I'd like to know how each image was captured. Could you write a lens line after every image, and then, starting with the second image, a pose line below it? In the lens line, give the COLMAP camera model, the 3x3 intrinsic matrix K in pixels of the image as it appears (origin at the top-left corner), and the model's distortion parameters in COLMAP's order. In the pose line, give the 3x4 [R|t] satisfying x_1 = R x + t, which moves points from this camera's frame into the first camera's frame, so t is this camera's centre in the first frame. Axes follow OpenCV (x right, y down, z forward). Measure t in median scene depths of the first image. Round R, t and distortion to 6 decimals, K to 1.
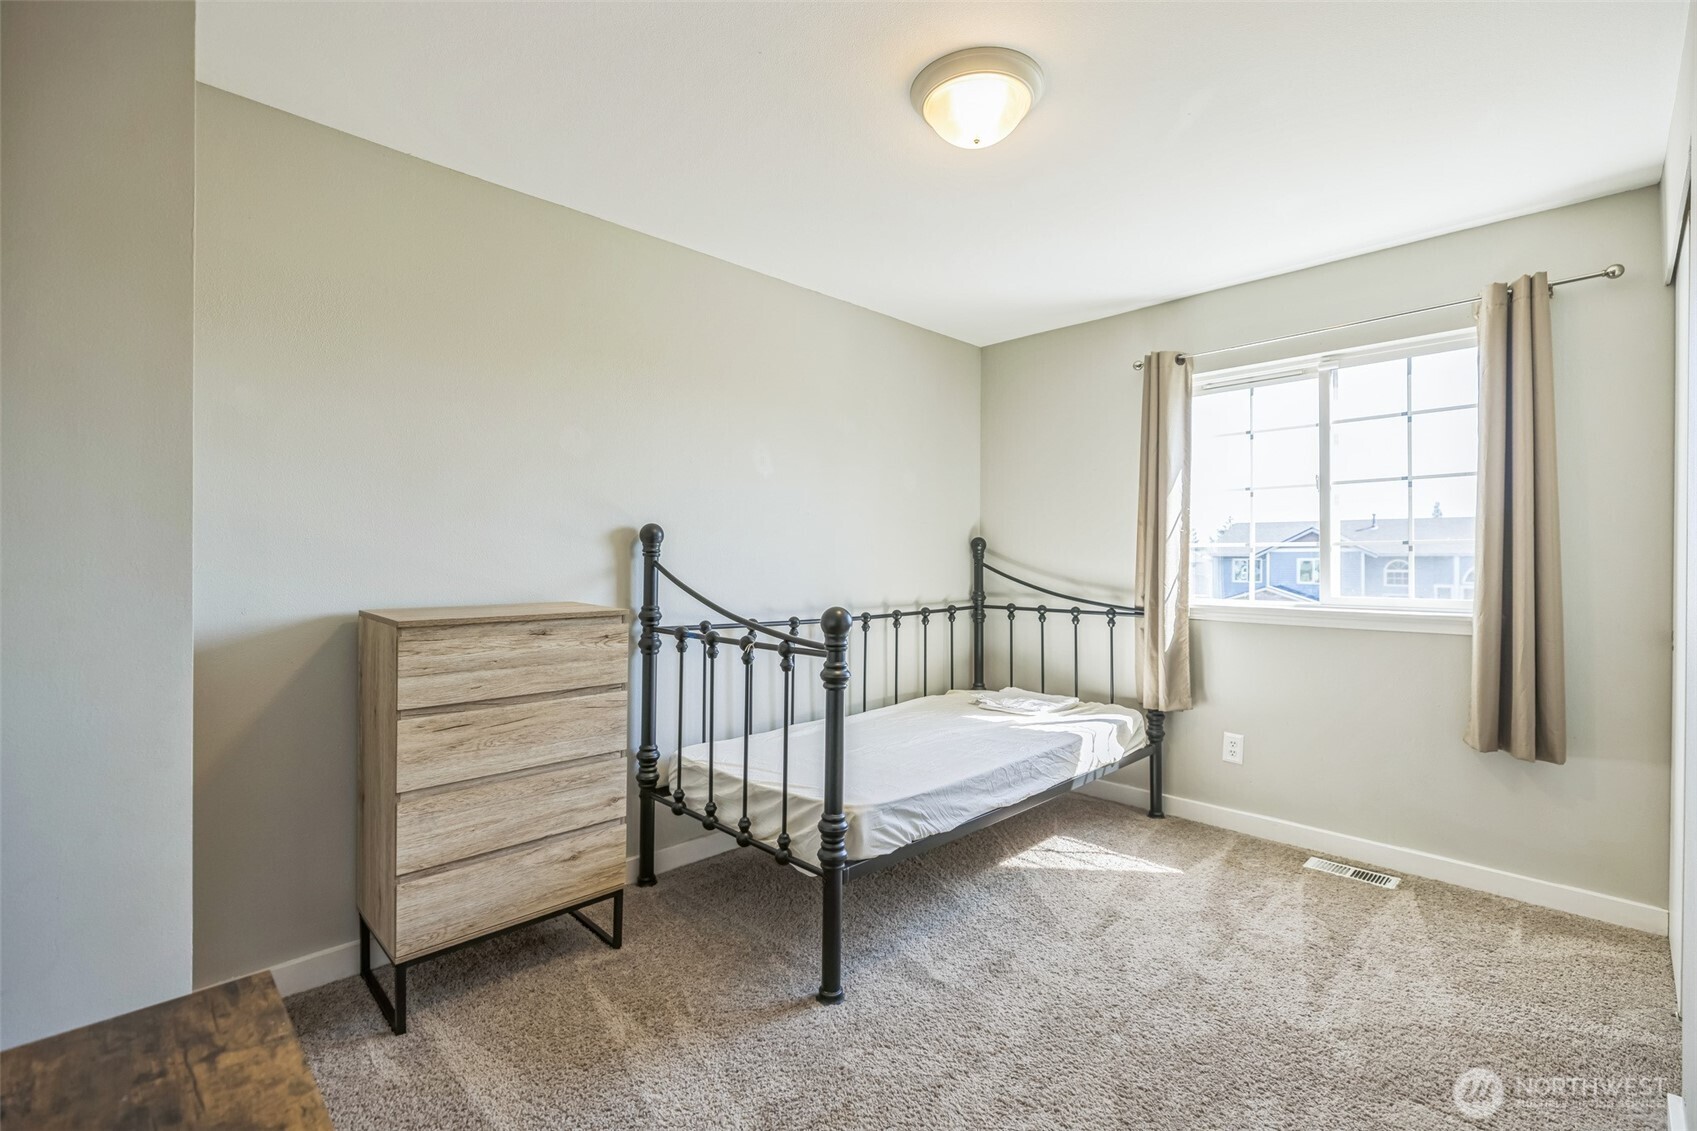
lens RADIAL K [[762.8, 0, 851.8], [0, 762.8, 560.1], [0, 0, 1]] dist [0.000329, 0.000370]
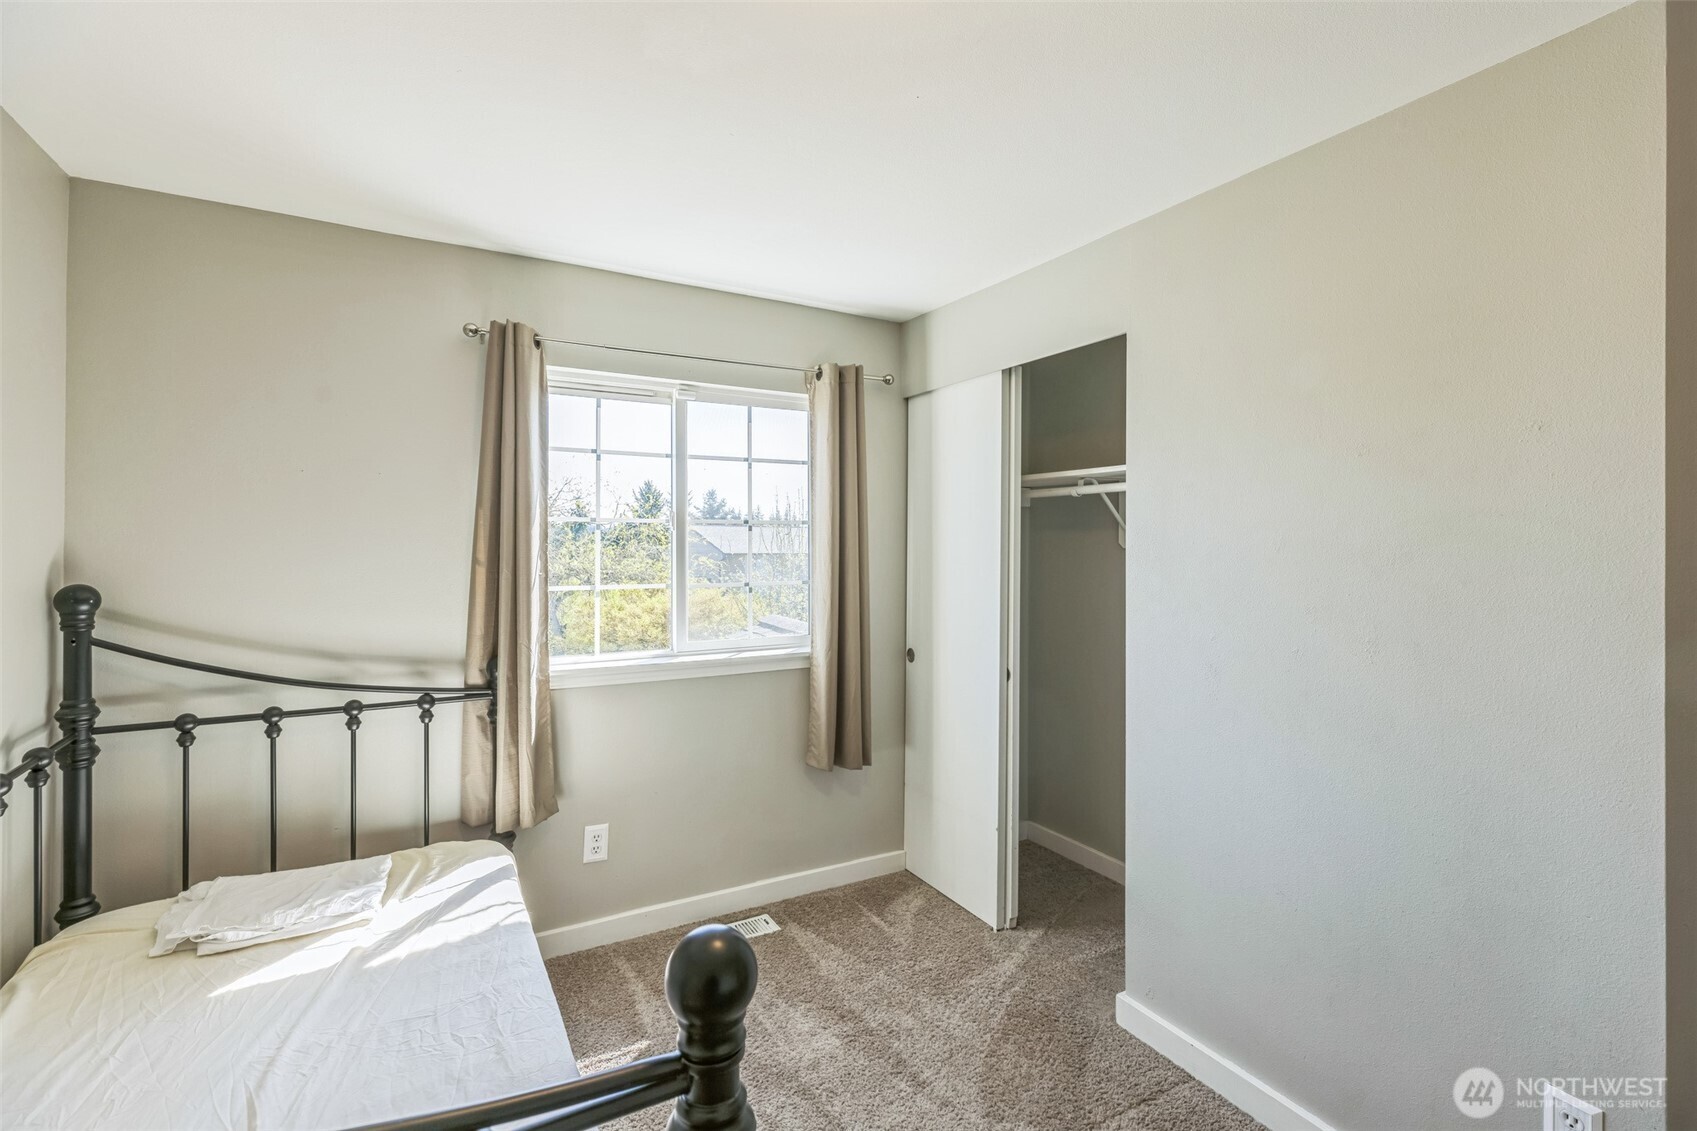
lens RADIAL K [[762.8, 0, 856.0], [0, 762.8, 539.8], [0, 0, 1]] dist [0.000329, 0.000370]
pose [[0.248225, -0.000350, 0.968702, -0.200195], [-0.006097, 0.999980, 0.001924, -0.072857], [-0.968683, -0.006384, 0.248217, 0.504778]]
